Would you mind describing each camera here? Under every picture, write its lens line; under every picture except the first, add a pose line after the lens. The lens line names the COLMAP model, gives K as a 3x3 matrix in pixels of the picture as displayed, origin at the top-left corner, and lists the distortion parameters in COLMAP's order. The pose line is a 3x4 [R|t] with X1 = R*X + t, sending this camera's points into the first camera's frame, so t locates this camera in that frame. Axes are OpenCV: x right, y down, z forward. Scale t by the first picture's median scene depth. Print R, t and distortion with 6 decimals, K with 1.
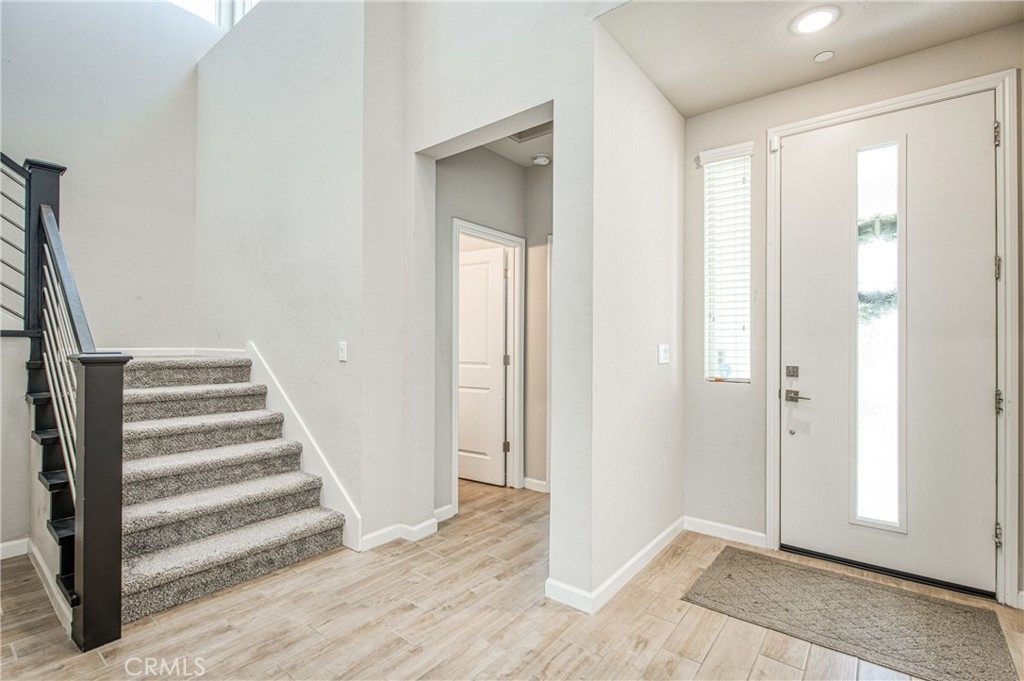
lens RADIAL K [[458.9, 0, 515.4], [0, 458.9, 341.0], [0, 0, 1]] dist [0.002349, -0.000507]
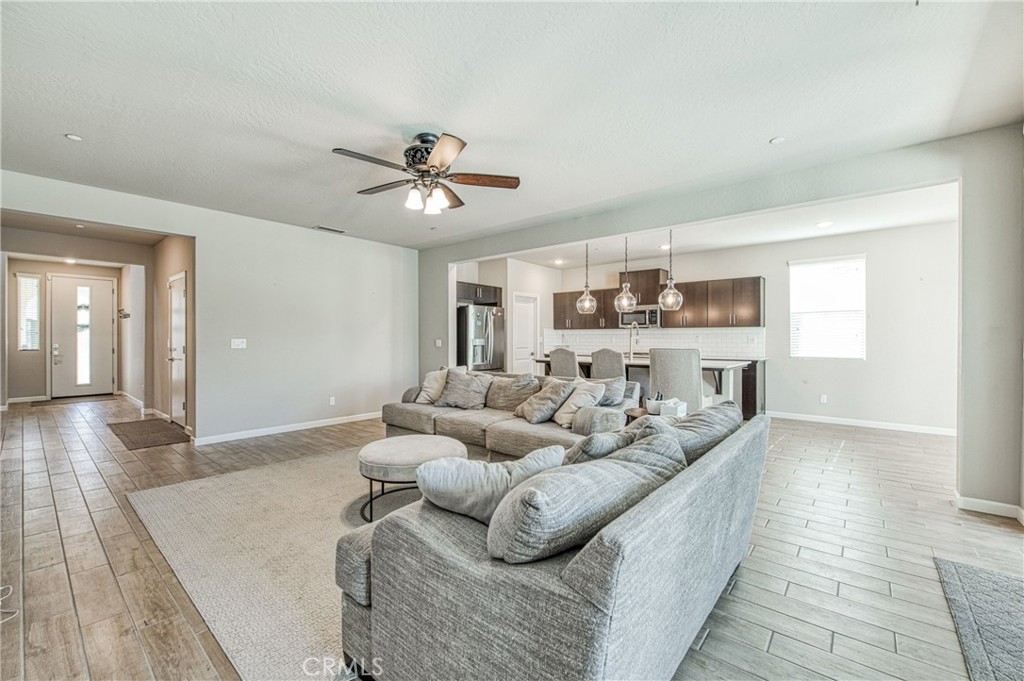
lens RADIAL K [[410.5, 0, 518.1], [0, 410.5, 337.8], [0, 0, 1]] dist [-0.016927, 0.000734]
pose [[0.080134, -0.000804, 0.996784, -2.255793], [-0.001069, 0.999999, 0.000893, -0.001385], [-0.996784, -0.001137, 0.080133, -2.865018]]
